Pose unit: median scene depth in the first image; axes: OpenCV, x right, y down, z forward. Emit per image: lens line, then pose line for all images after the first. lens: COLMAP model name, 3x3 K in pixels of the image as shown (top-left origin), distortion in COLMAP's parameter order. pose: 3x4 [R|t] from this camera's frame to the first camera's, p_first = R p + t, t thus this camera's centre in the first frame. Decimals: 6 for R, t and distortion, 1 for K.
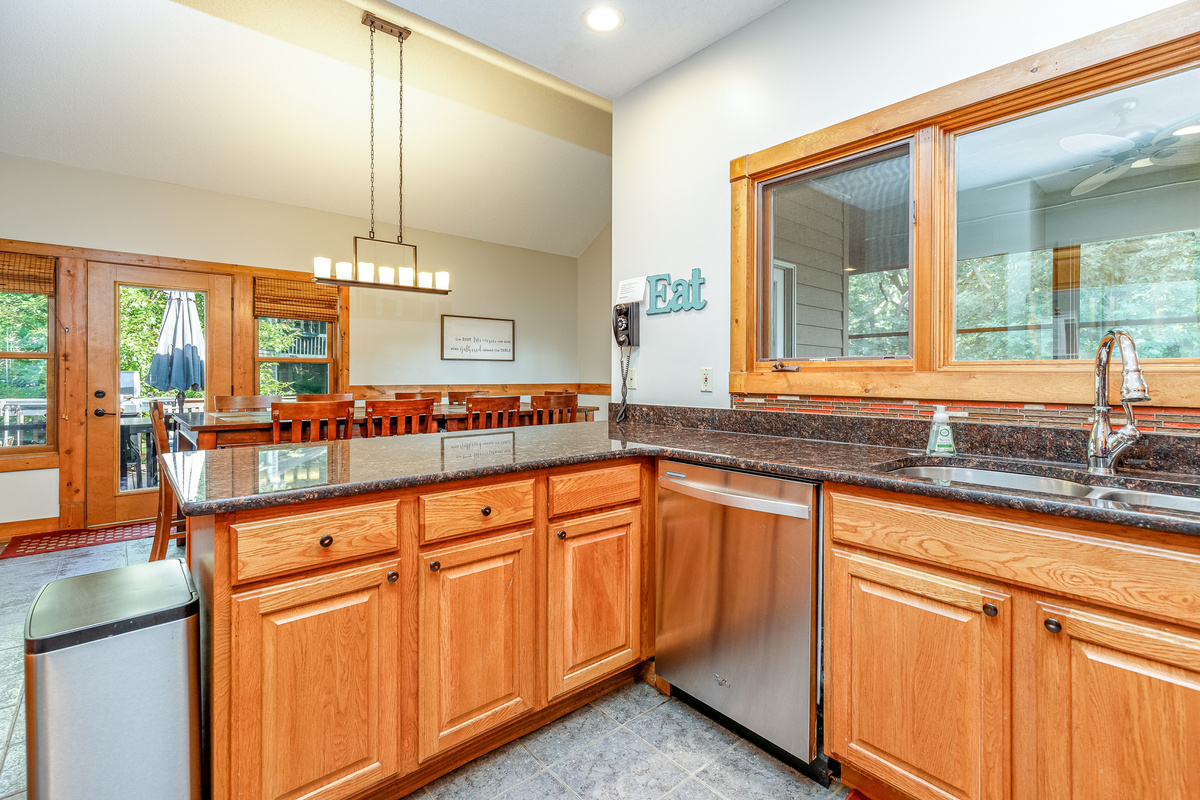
lens RADIAL K [[550.9, 0, 613.4], [0, 550.9, 375.1], [0, 0, 1]] dist [0.001272, -0.000222]
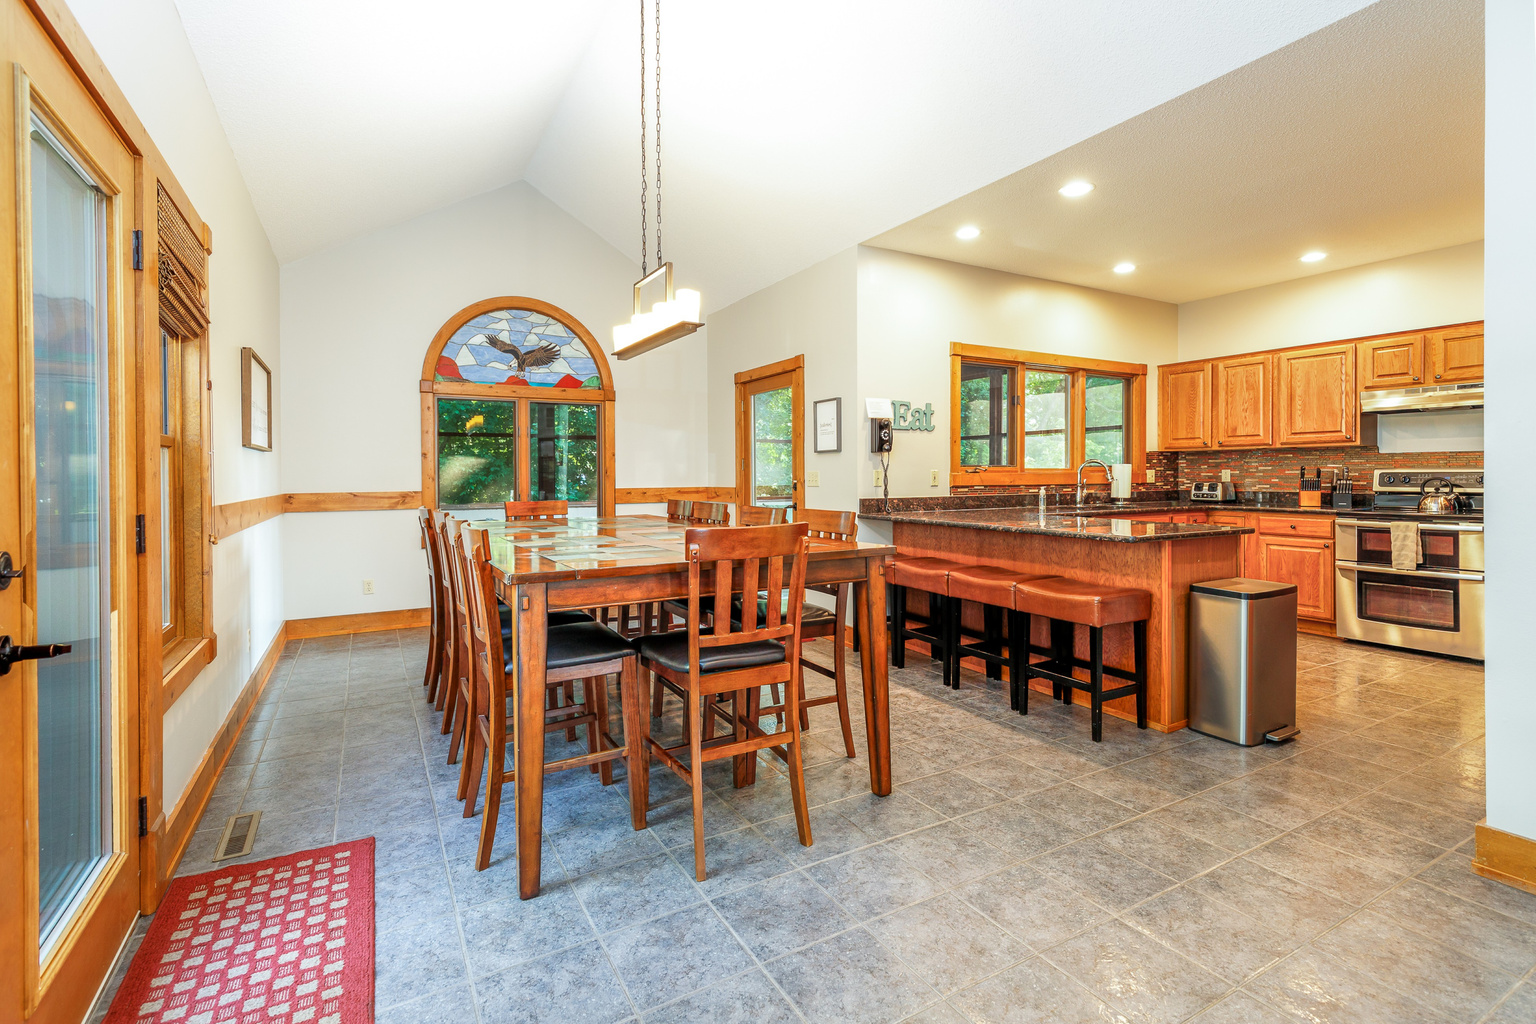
lens RADIAL K [[706.0, 0, 766.1], [0, 706.0, 476.6], [0, 0, 1]] dist [0.004579, 0.000259]
pose [[0.215694, -0.008835, 0.976421, -1.166319], [0.005356, 0.999955, 0.007865, -0.008838], [-0.976446, 0.003533, 0.215731, 0.659491]]
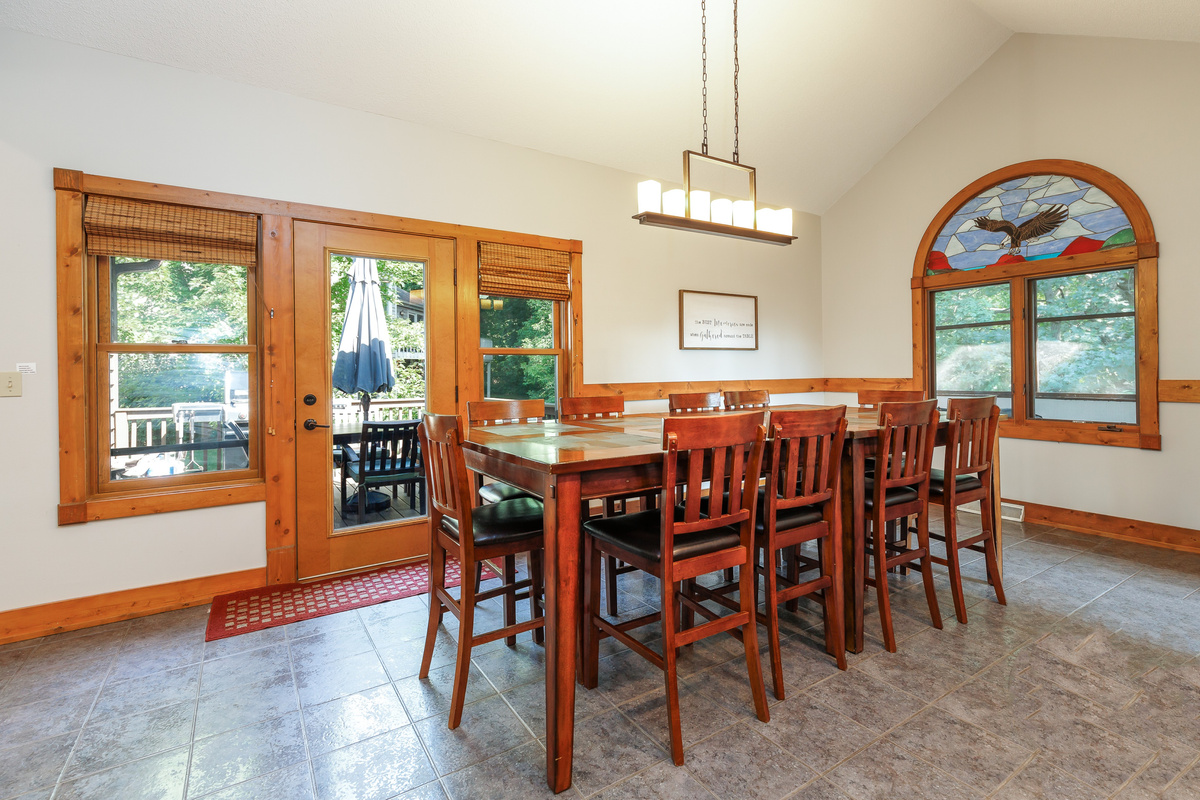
lens RADIAL K [[545.4, 0, 601.1], [0, 545.4, 369.7], [0, 0, 1]] dist [0.000023, -0.000423]
pose [[0.989327, -0.014576, -0.144980, -0.463715], [0.014268, 0.999893, -0.003163, 0.002223], [0.145011, 0.001061, 0.989429, 0.351821]]
